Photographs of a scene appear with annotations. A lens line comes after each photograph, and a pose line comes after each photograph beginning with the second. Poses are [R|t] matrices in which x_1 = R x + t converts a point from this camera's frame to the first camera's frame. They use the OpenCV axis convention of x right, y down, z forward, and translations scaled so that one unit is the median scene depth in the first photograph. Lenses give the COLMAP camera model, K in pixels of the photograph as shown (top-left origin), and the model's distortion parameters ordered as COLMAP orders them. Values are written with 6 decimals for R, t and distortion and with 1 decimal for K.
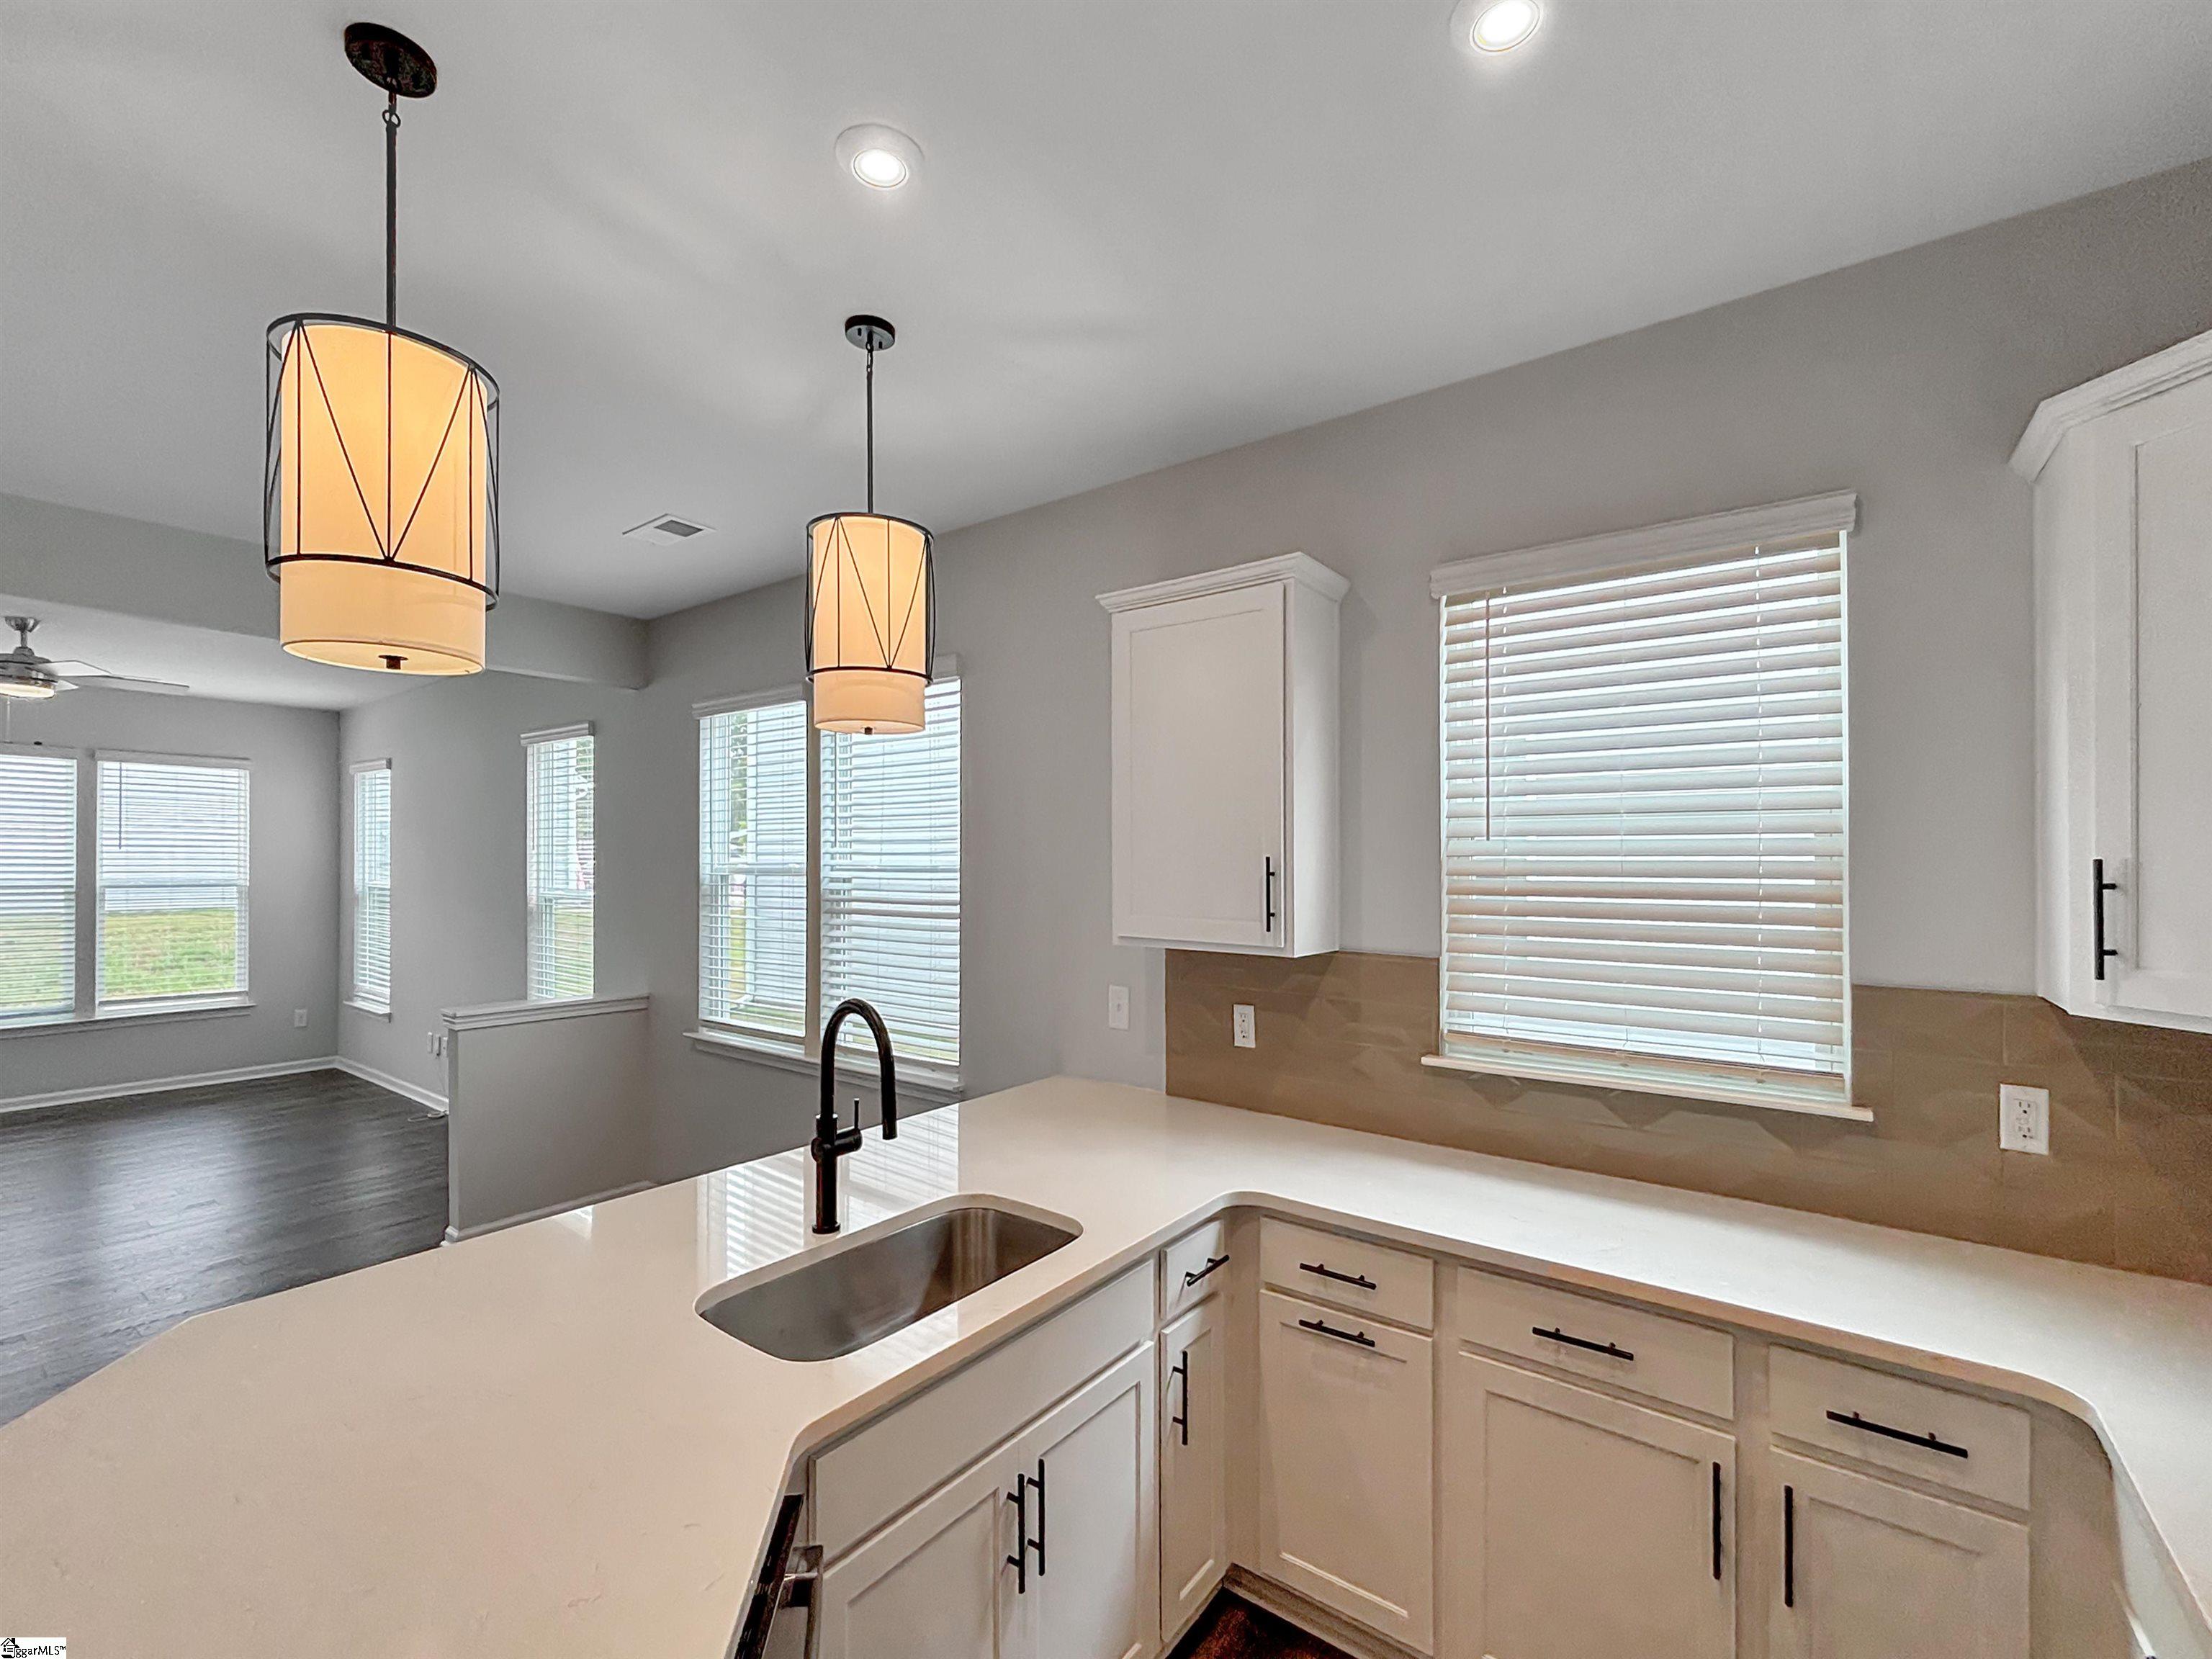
lens RADIAL K [[1152.9, 0, 1104.2], [0, 1152.9, 830.9], [0, 0, 1]] dist [-0.006240, 0.001231]
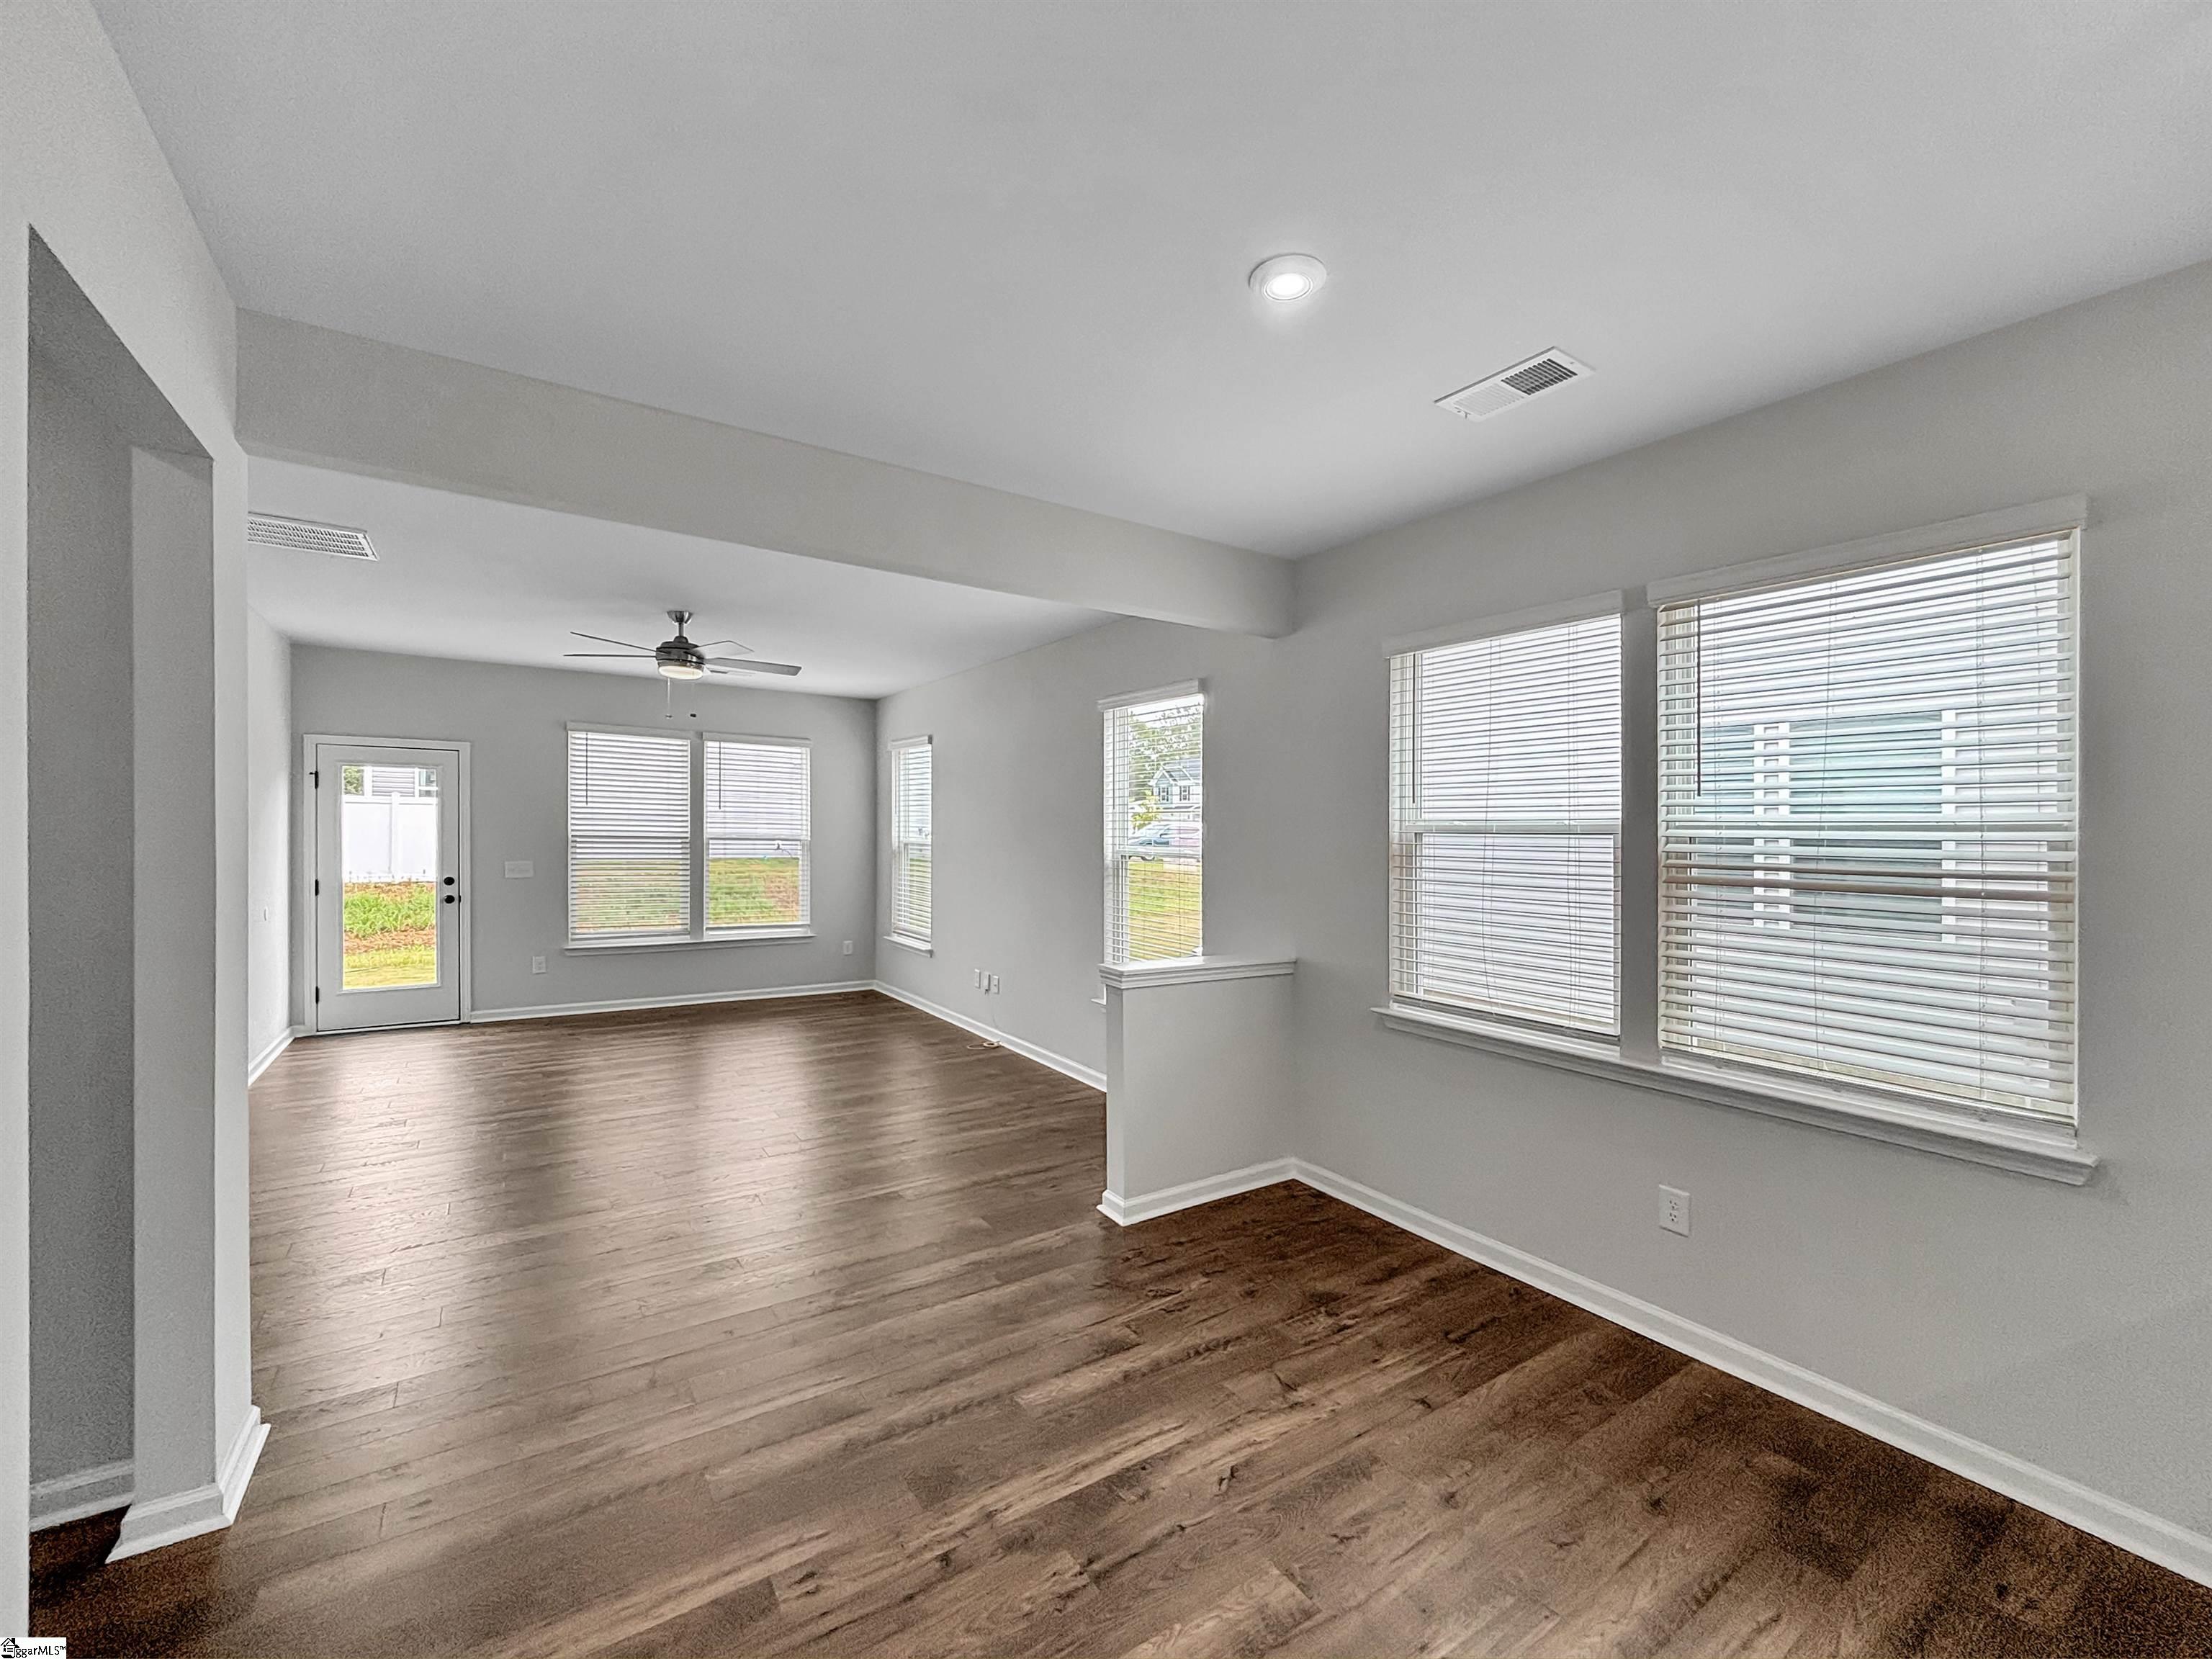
lens RADIAL K [[900.5, 0, 1109.7], [0, 900.5, 846.0], [0, 0, 1]] dist [0.003854, -0.000192]
pose [[0.970159, 0.022041, -0.241467, -0.299544], [-0.012944, 0.999148, 0.039199, 0.017995], [0.242125, -0.034904, 0.969617, 0.203560]]
